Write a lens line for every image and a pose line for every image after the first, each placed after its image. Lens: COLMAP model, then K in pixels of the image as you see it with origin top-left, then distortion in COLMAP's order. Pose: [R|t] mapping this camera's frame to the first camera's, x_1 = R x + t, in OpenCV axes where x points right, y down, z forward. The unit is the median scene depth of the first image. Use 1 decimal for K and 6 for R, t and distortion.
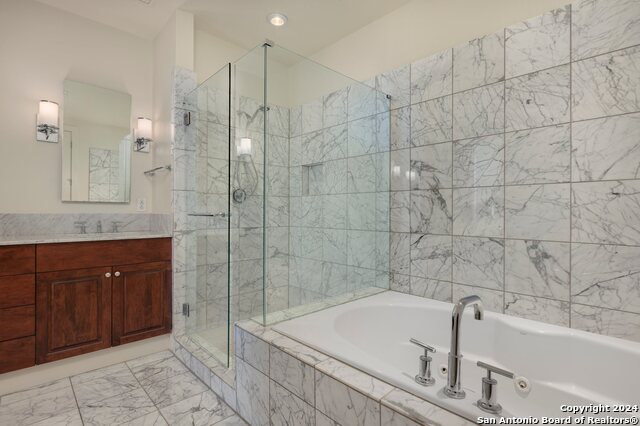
lens RADIAL K [[315.1, 0, 326.2], [0, 315.1, 211.6], [0, 0, 1]] dist [-0.004252, -0.000925]
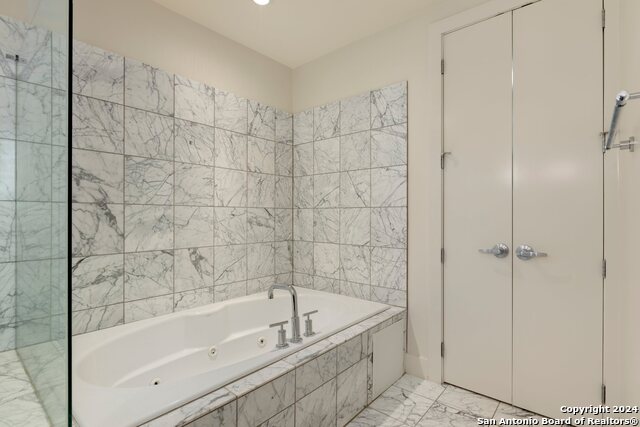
lens RADIAL K [[315.1, 0, 326.2], [0, 315.1, 212.1], [0, 0, 1]] dist [-0.004252, -0.000925]
pose [[-0.105242, 0.005212, 0.994433, -0.714687], [-0.005177, 0.999970, -0.005789, -0.054622], [-0.994433, -0.005757, -0.105212, 0.568421]]
